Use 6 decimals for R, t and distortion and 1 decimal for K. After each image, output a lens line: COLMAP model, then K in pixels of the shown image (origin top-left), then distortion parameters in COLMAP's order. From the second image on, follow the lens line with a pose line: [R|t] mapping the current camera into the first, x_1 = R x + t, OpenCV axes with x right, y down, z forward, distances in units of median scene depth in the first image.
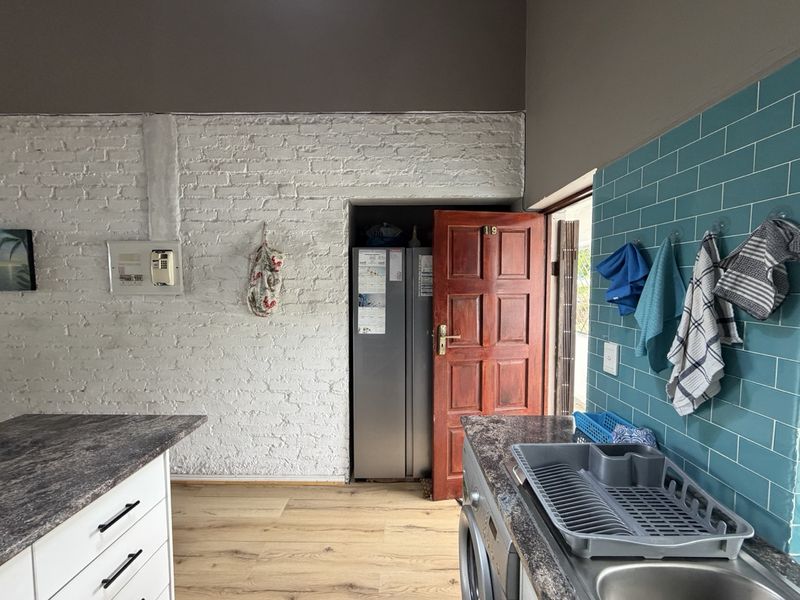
lens RADIAL K [[319.7, 0, 399.2], [0, 319.7, 299.7], [0, 0, 1]] dist [-0.002739, 0.000285]
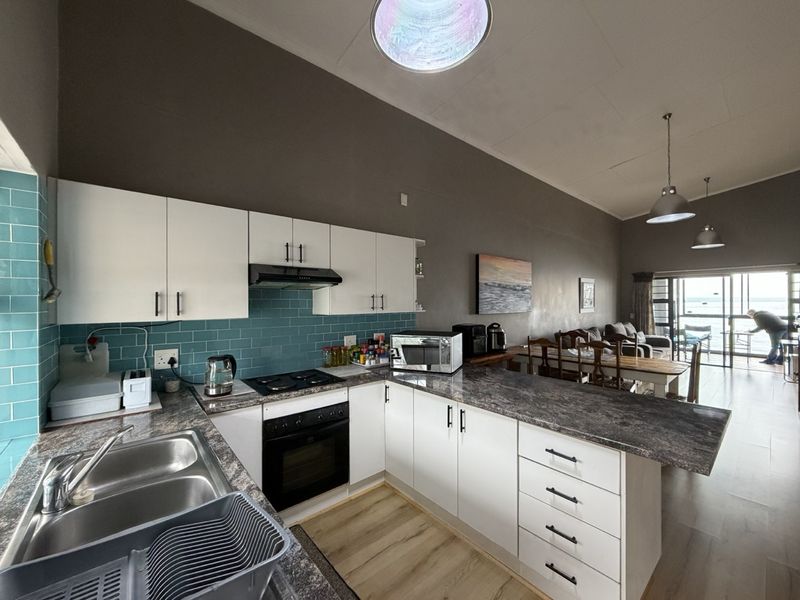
lens RADIAL K [[319.7, 0, 400.1], [0, 319.7, 299.7], [0, 0, 1]] dist [-0.002739, 0.000285]
pose [[-0.750948, 0.002728, -0.660356, 0.527720], [-0.025899, 0.999100, 0.033579, -0.030854], [0.659854, 0.042319, -0.750201, 1.425501]]
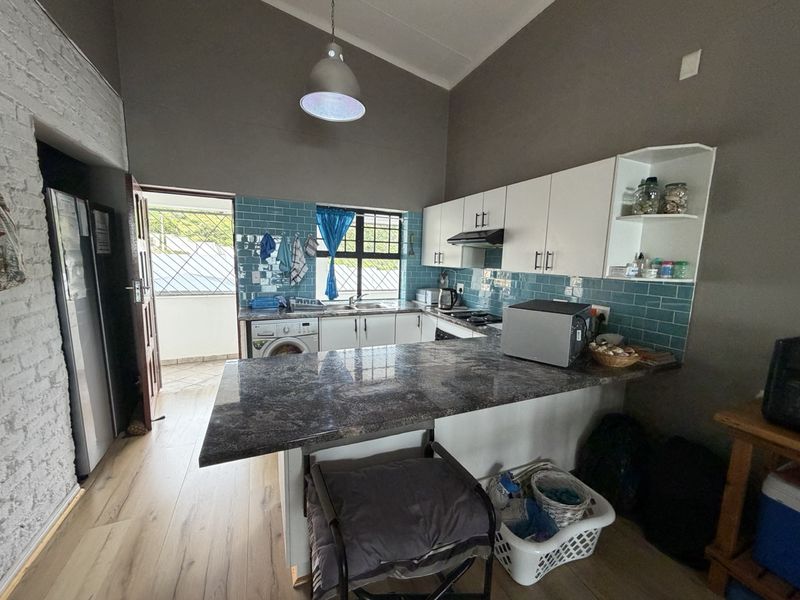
lens RADIAL K [[319.7, 0, 398.0], [0, 319.7, 301.7], [0, 0, 1]] dist [-0.002739, 0.000285]
pose [[-0.416466, -0.134459, 0.899153, -2.453642], [0.021561, 0.987264, 0.157622, -0.009097], [-0.908896, 0.085030, -0.408263, 1.196578]]
